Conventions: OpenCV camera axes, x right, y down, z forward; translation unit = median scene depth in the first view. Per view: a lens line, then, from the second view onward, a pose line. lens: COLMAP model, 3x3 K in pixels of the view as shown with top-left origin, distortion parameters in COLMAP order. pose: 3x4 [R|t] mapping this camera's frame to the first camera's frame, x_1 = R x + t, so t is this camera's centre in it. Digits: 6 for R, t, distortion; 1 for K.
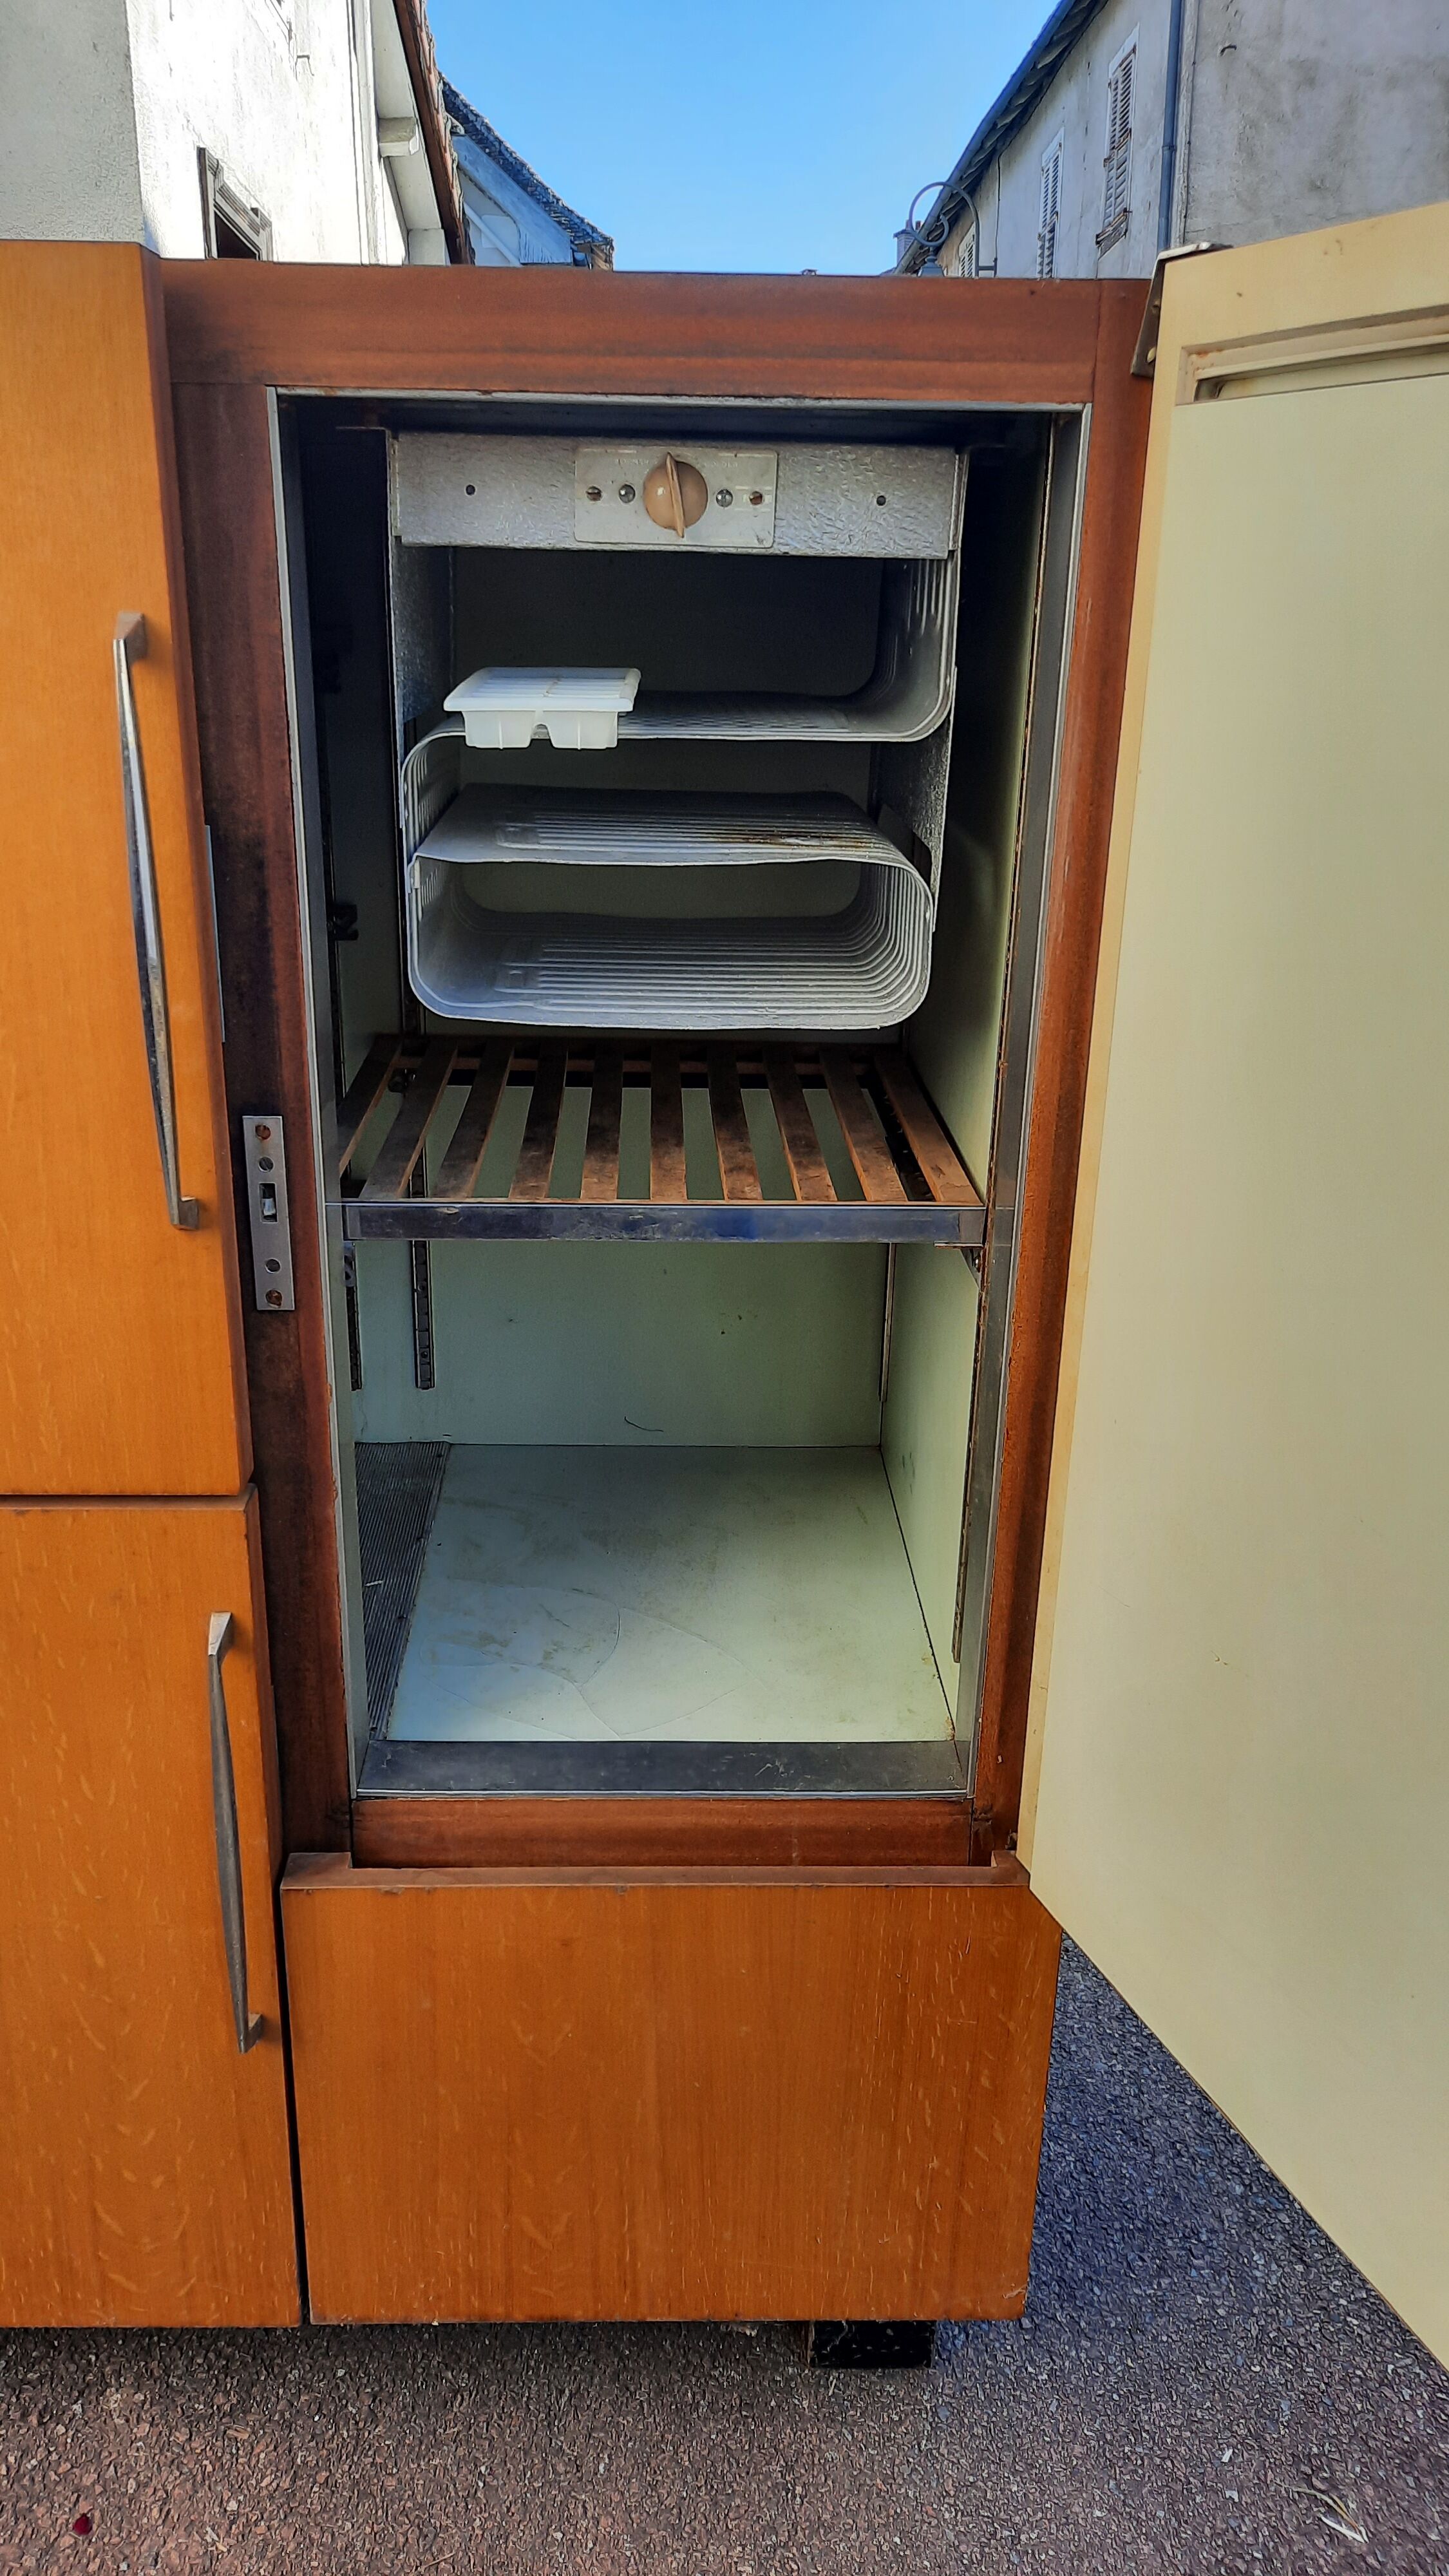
lens RADIAL K [[1883.7, 0, 697.0], [0, 1883.7, 1293.6], [0, 0, 1]] dist [0.051463, -0.059447]
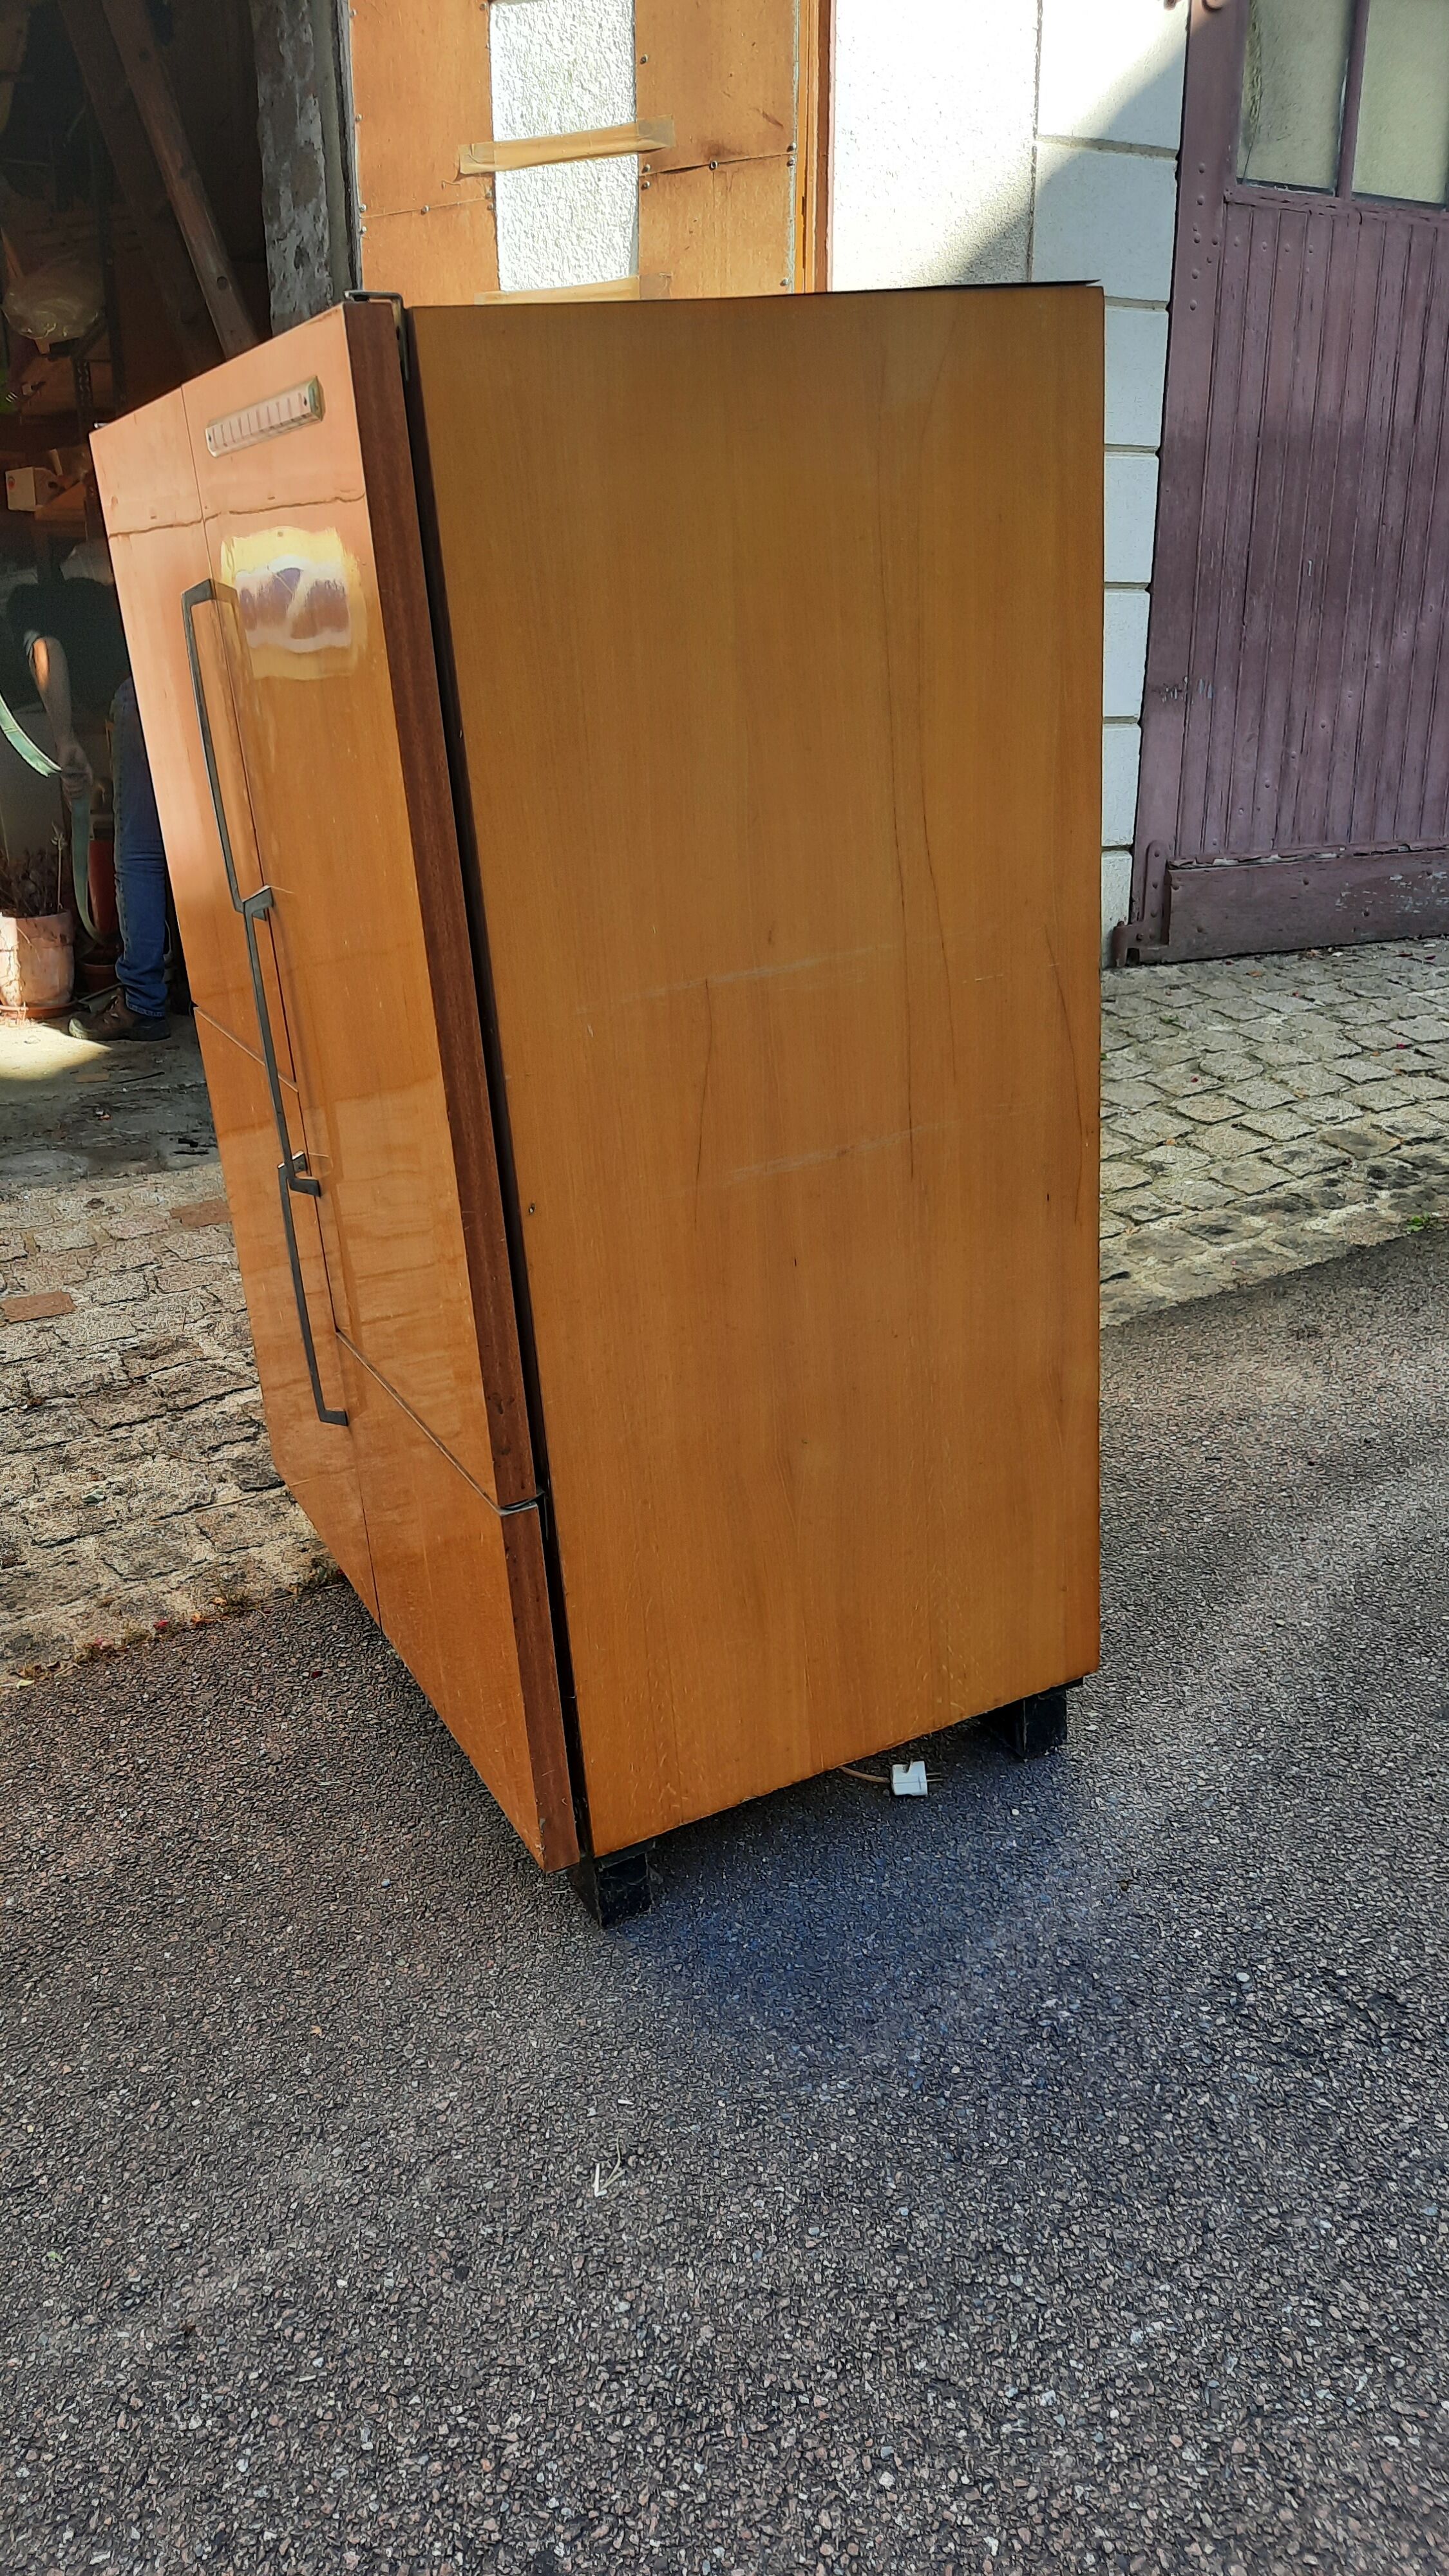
lens RADIAL K [[1911.9, 0, 667.0], [0, 1911.9, 1309.4], [0, 0, 1]] dist [0.051488, -0.061494]
pose [[0.405831, 0.291786, -0.866119, 1.198235], [-0.244602, 0.947774, 0.204684, -0.109746], [0.880609, 0.128787, 0.456007, 0.420208]]
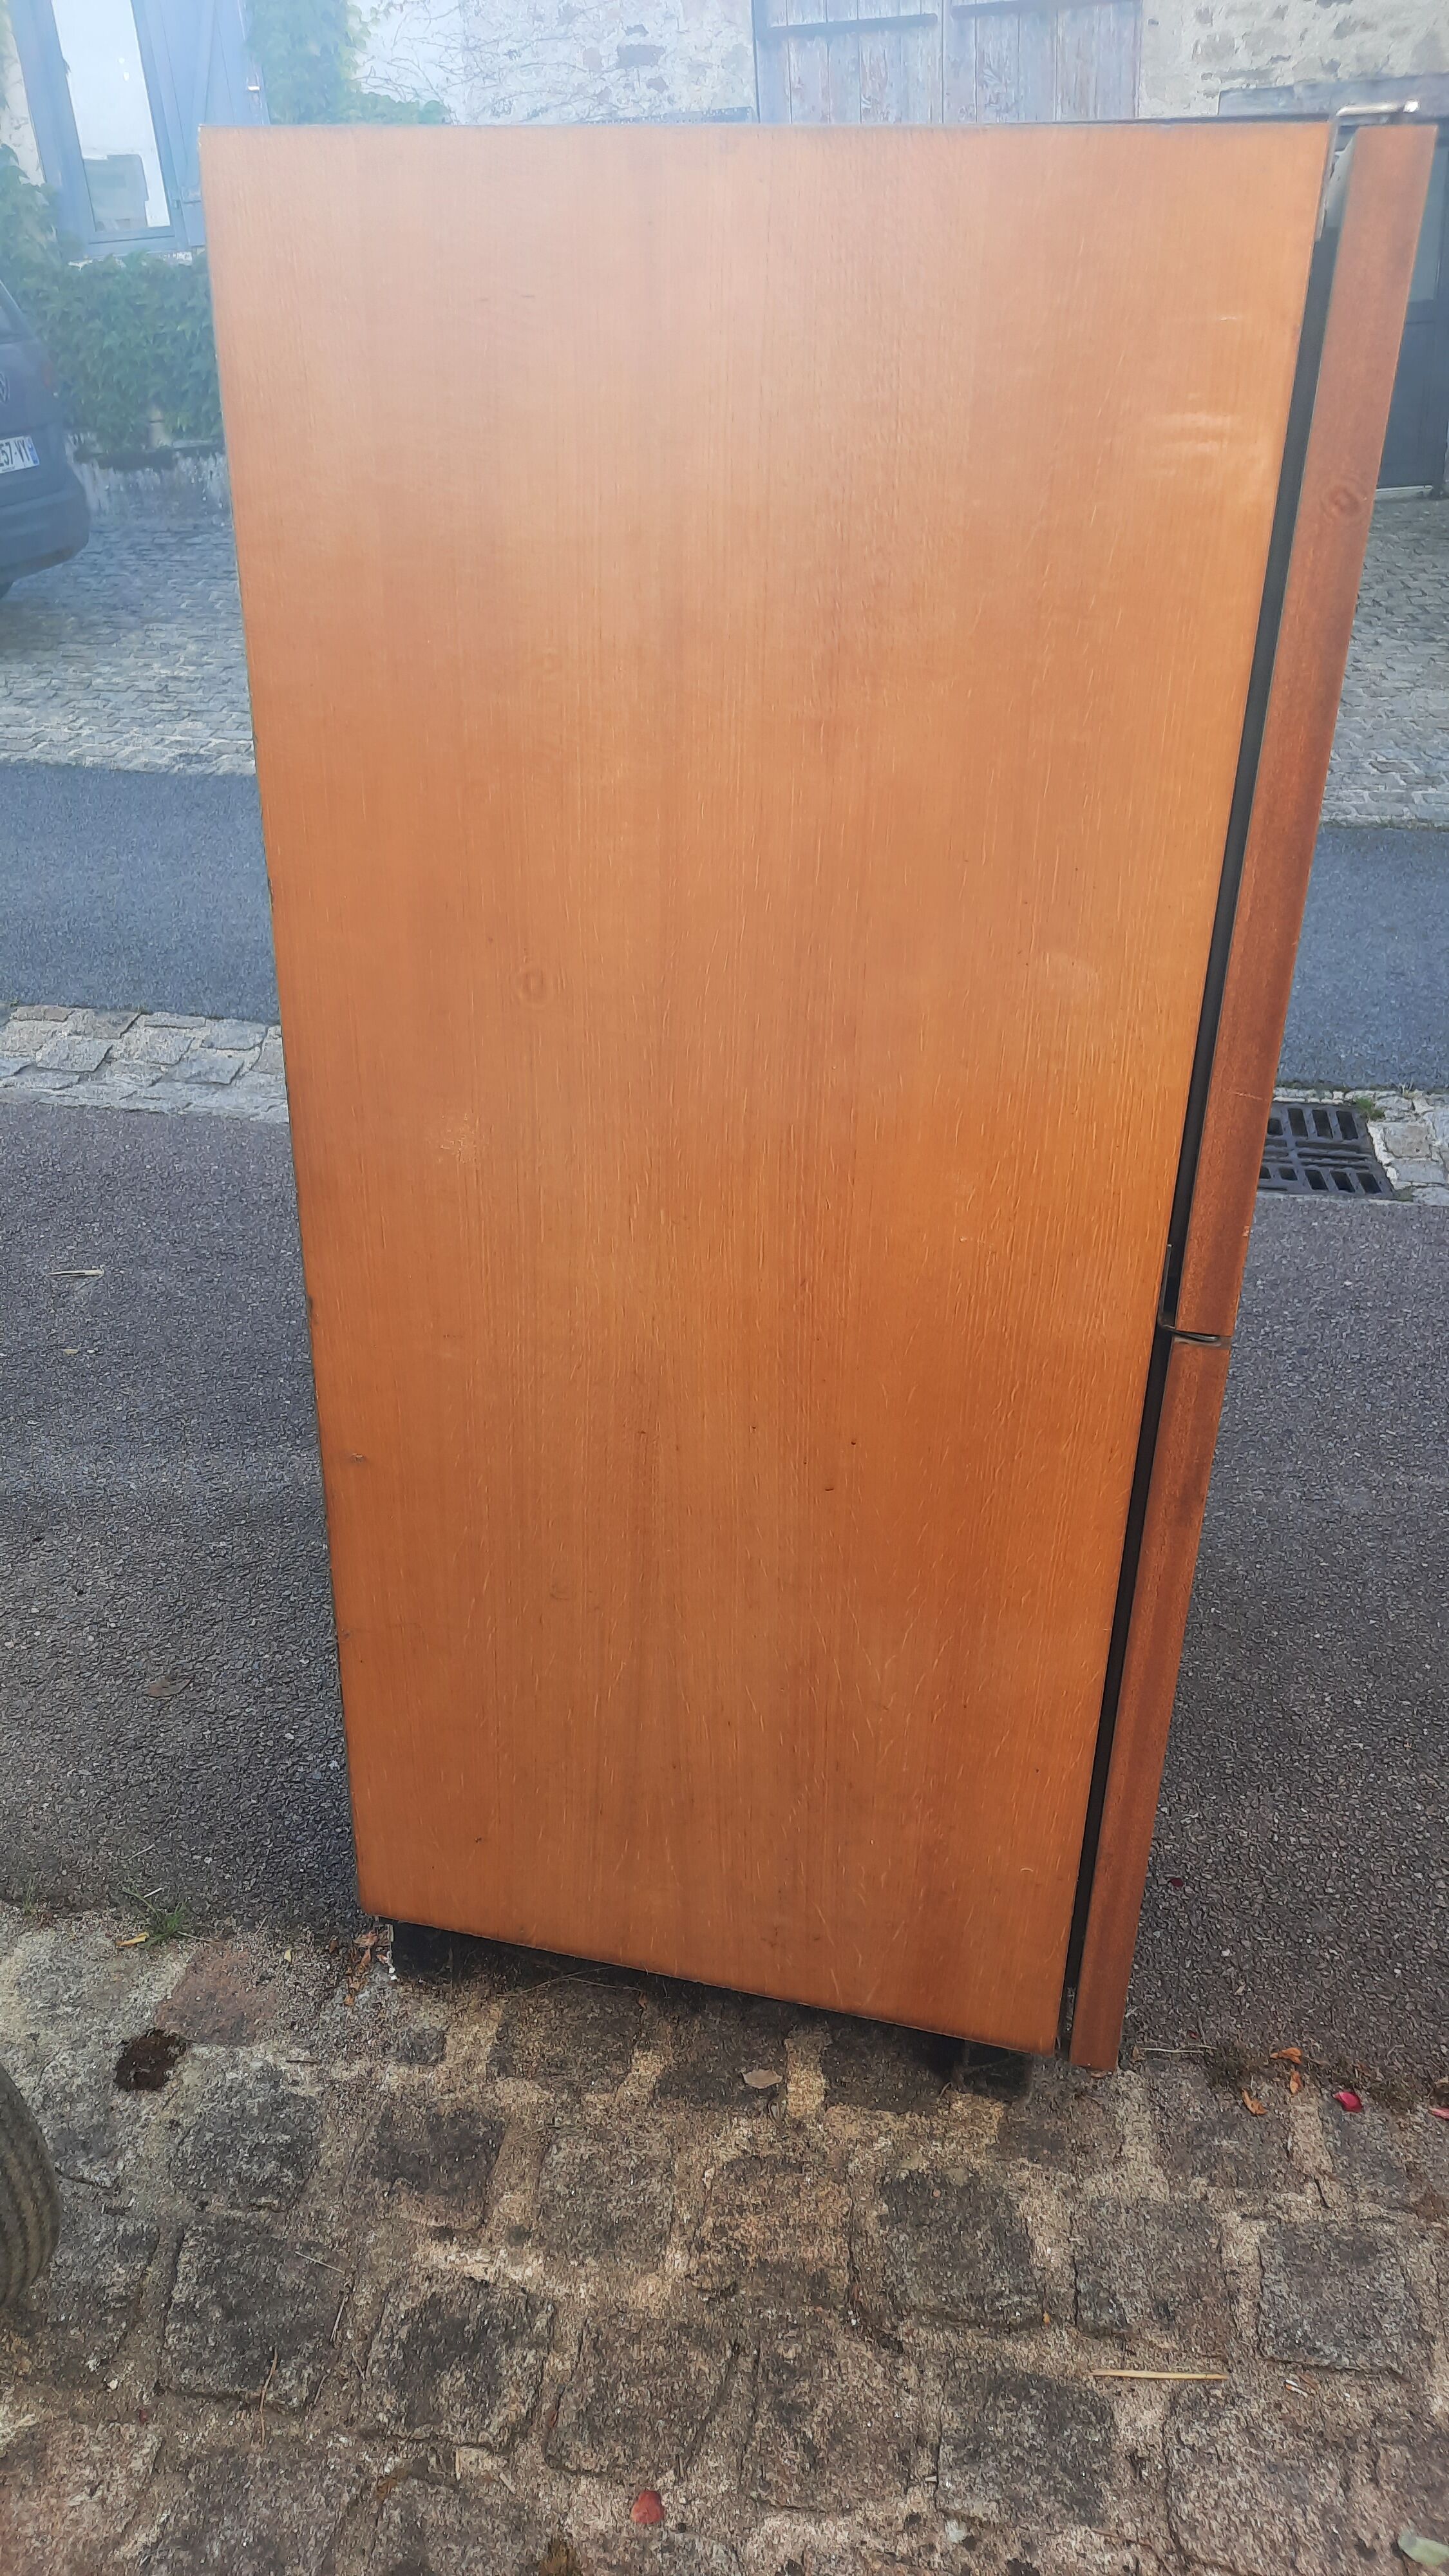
lens RADIAL K [[1883.7, 0, 697.0], [0, 1883.7, 1293.6], [0, 0, 1]] dist [0.051463, -0.059447]
pose [[0.258398, -0.450943, 0.854331, -1.338911], [0.334361, 0.871452, 0.358850, -0.317981], [-0.906329, 0.192929, 0.375960, 0.693040]]
